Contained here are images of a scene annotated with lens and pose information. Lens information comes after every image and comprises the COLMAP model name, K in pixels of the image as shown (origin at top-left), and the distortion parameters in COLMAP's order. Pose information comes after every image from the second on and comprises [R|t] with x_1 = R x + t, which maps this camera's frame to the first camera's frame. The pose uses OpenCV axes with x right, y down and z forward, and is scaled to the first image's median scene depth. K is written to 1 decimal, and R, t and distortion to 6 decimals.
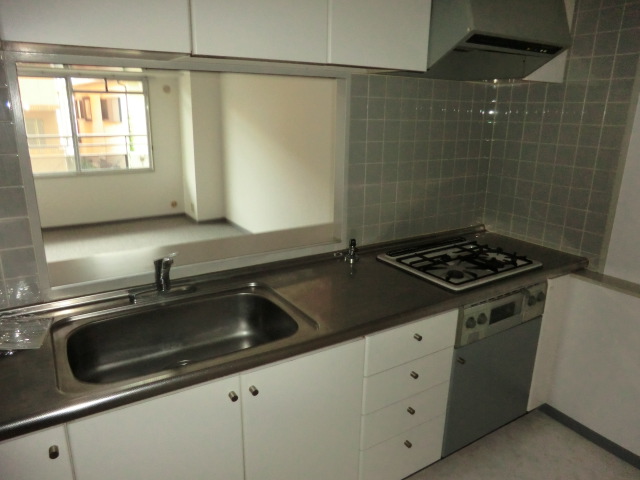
lens RADIAL K [[460.9, 0, 320.0], [0, 460.9, 240.0], [0, 0, 1]] dist [-0.102738, 0.125467]
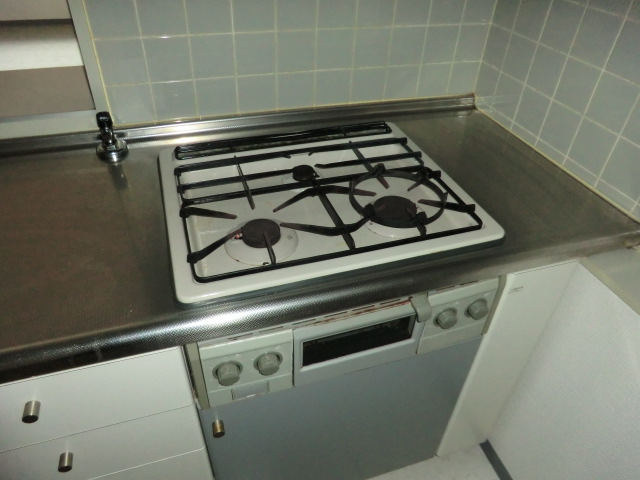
lens RADIAL K [[460.9, 0, 320.0], [0, 460.9, 240.0], [0, 0, 1]] dist [-0.102738, 0.125467]
pose [[0.972434, 0.167165, -0.162566, 0.196220], [-0.093683, 0.918519, 0.384117, -0.040853], [0.213531, -0.358299, 0.908860, 0.293233]]
